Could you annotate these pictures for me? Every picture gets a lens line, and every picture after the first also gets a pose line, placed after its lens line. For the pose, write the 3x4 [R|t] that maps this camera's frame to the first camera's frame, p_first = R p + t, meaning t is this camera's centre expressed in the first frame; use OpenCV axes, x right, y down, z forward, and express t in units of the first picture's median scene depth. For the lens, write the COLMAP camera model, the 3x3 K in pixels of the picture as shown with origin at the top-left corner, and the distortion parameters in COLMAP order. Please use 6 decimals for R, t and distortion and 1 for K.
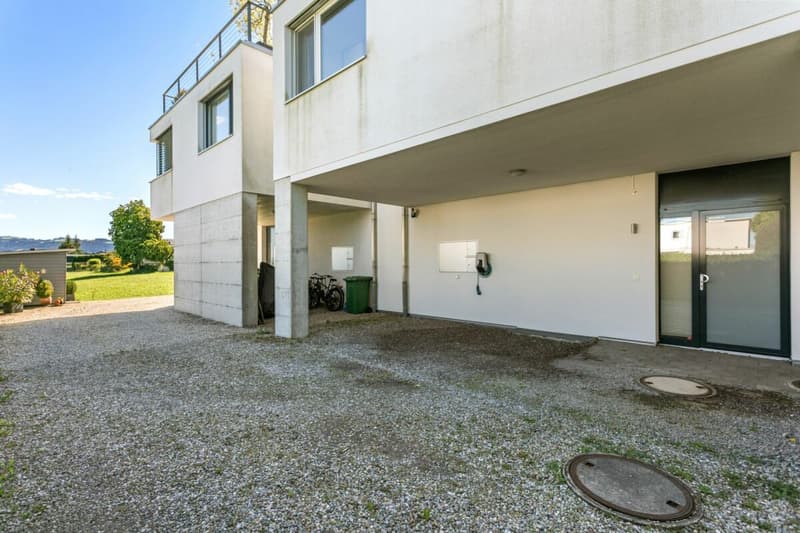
lens RADIAL K [[380.0, 0, 398.9], [0, 380.0, 262.1], [0, 0, 1]] dist [0.005359, 0.001163]
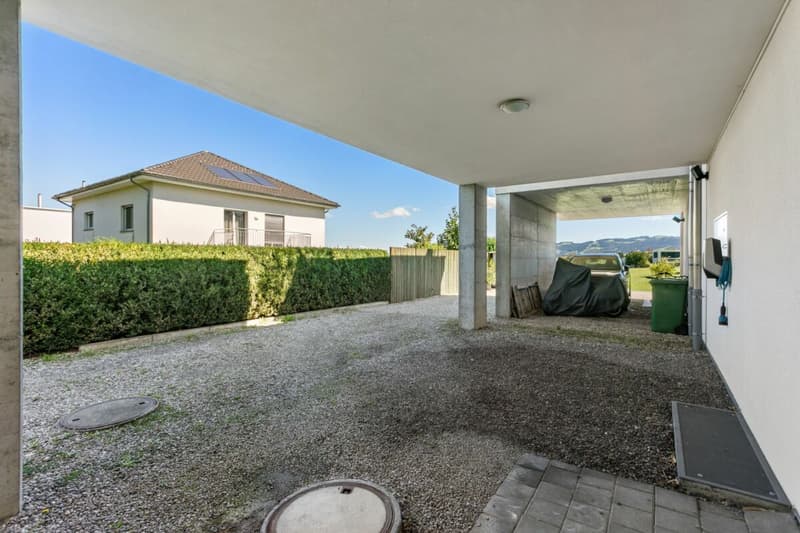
lens RADIAL K [[380.0, 0, 398.9], [0, 380.0, 262.1], [0, 0, 1]] dist [0.005359, 0.001163]
pose [[0.164685, 0.006841, -0.986322, 0.748553], [-0.000555, 0.999976, 0.006843, 0.005293], [0.986346, -0.000580, 0.164685, 0.638254]]
